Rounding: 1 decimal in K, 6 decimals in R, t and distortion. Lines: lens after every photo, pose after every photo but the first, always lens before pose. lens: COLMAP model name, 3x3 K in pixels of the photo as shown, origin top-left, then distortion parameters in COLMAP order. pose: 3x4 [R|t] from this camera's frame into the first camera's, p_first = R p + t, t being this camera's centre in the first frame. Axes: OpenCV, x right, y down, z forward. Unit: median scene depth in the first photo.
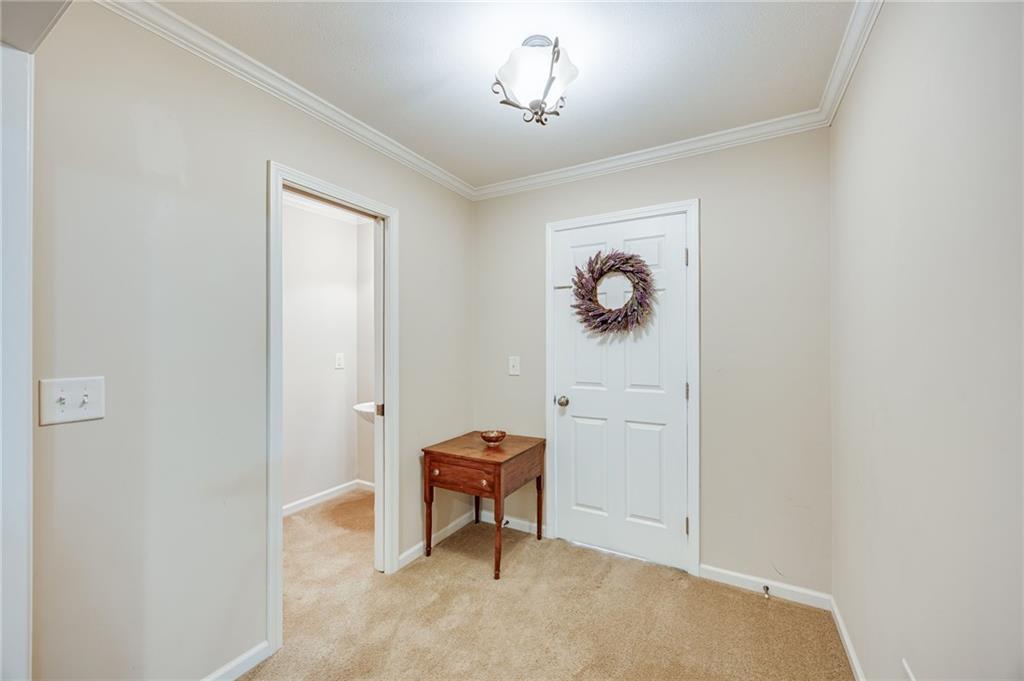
lens RADIAL K [[394.5, 0, 513.3], [0, 394.5, 343.7], [0, 0, 1]] dist [-0.001318, 0.000304]
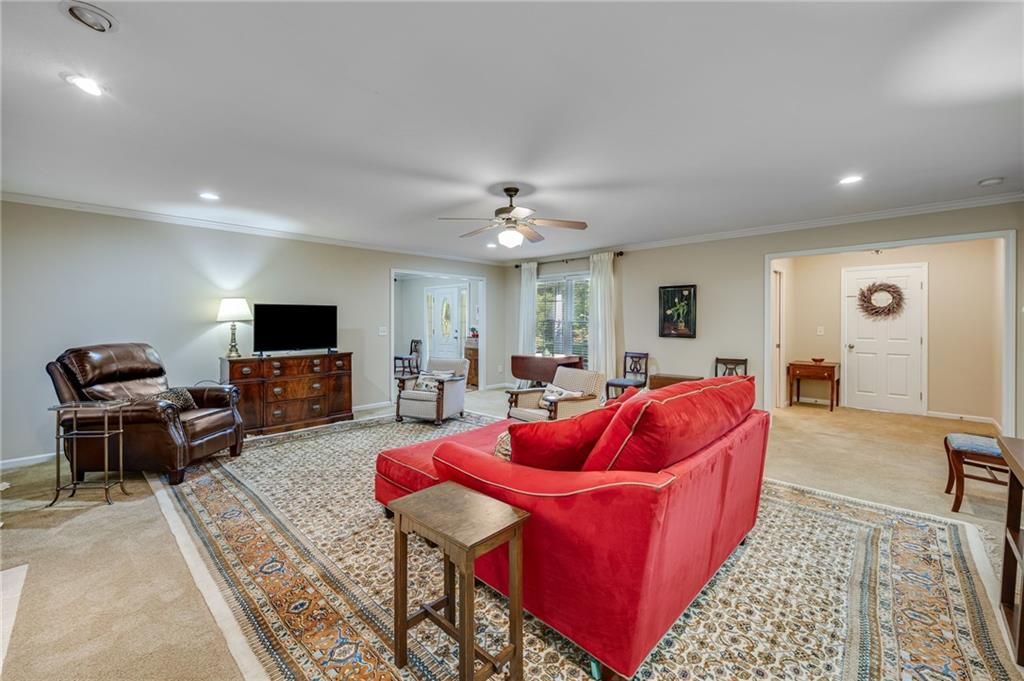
lens RADIAL K [[412.9, 0, 520.5], [0, 412.9, 321.6], [0, 0, 1]] dist [0.004052, 0.000117]
pose [[0.970369, 0.004526, -0.241586, -1.215404], [-0.003844, 0.999987, 0.003294, 0.002431], [0.241598, -0.002267, 0.970374, -1.883376]]
